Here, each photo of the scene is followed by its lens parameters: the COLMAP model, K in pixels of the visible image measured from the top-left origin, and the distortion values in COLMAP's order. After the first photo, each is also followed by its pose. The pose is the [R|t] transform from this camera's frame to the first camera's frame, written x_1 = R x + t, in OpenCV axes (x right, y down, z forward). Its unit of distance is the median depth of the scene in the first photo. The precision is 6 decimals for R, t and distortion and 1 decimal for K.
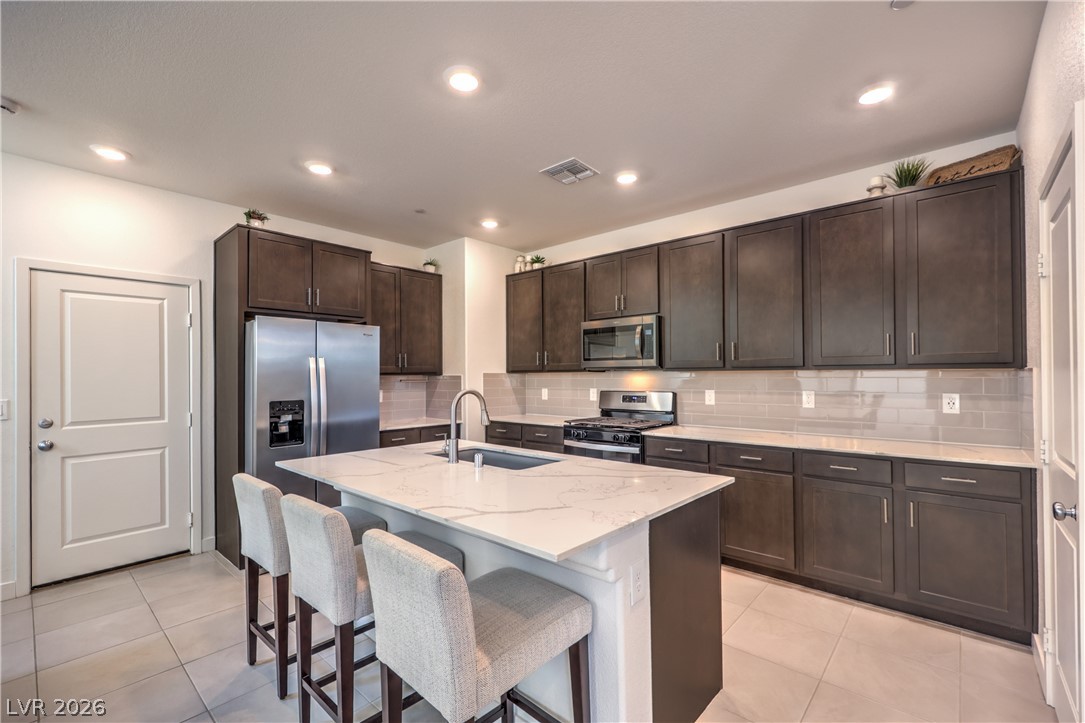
lens RADIAL K [[469.0, 0, 542.1], [0, 469.0, 370.3], [0, 0, 1]] dist [0.001335, 0.000285]
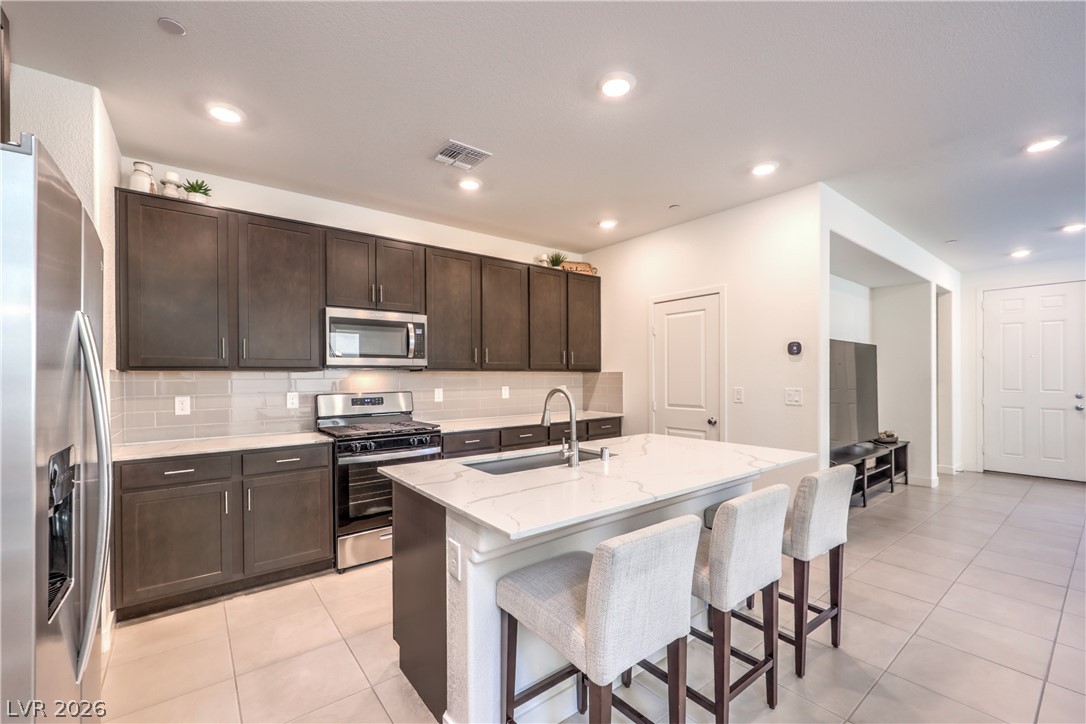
lens RADIAL K [[445.4, 0, 545.2], [0, 445.4, 376.3], [0, 0, 1]] dist [-0.000558, 0.000139]
pose [[0.162267, 0.002809, 0.986743, -0.717145], [-0.006575, 0.999977, -0.001765, 0.014737], [-0.986725, -0.006202, 0.162281, 0.633320]]
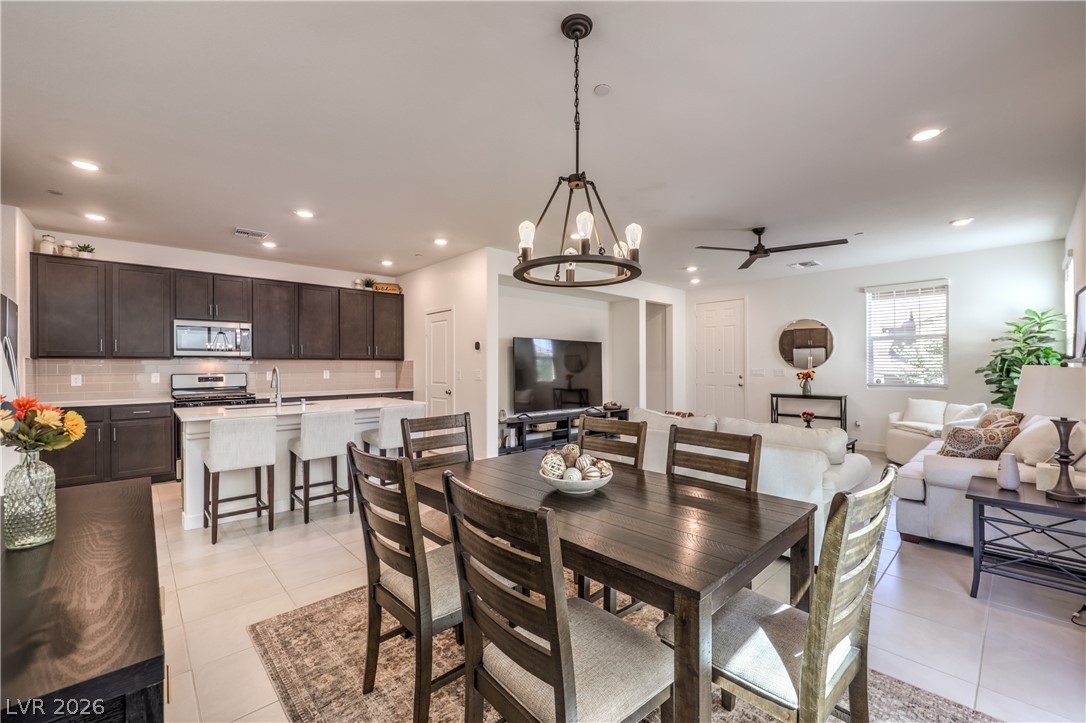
lens RADIAL K [[442.0, 0, 547.2], [0, 442.0, 364.5], [0, 0, 1]] dist [-0.000839, 0.000135]
pose [[0.087710, 0.006942, 0.996122, -1.233631], [-0.005556, 0.999964, -0.006479, 0.024924], [-0.996131, -0.004966, 0.087746, -0.129885]]
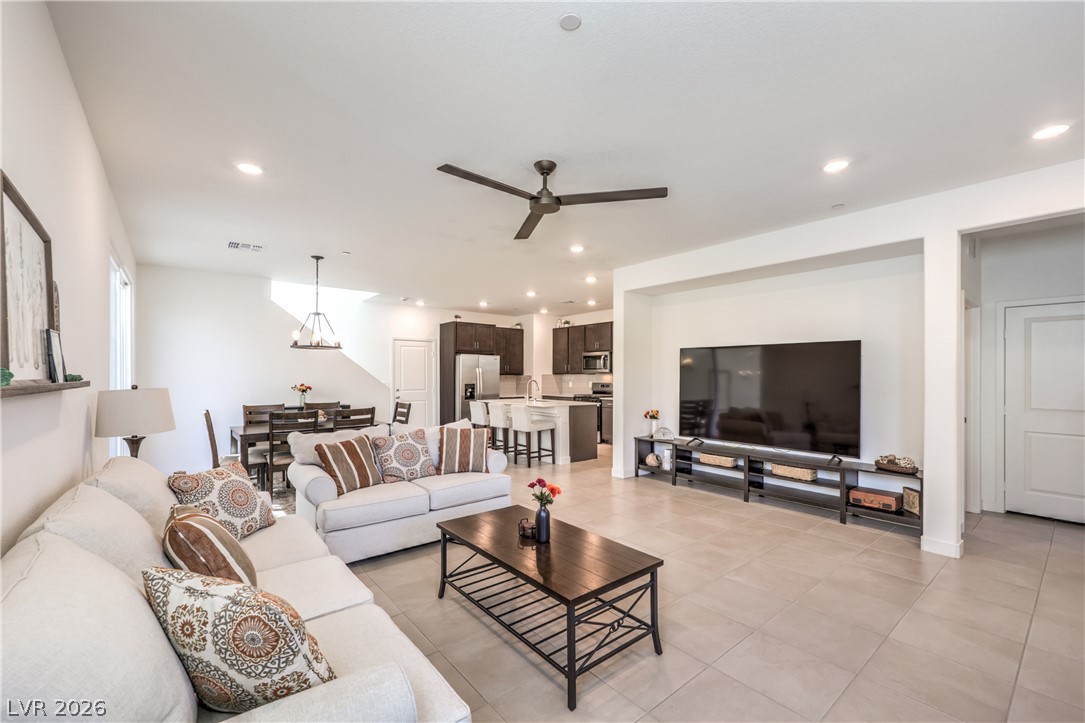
lens RADIAL K [[449.1, 0, 547.0], [0, 449.1, 378.4], [0, 0, 1]] dist [-0.000691, 0.000015]
pose [[0.988943, 0.006443, -0.148155, 0.290029], [-0.004153, 0.999867, 0.015763, -0.011807], [0.148236, -0.014973, 0.988839, -1.483439]]
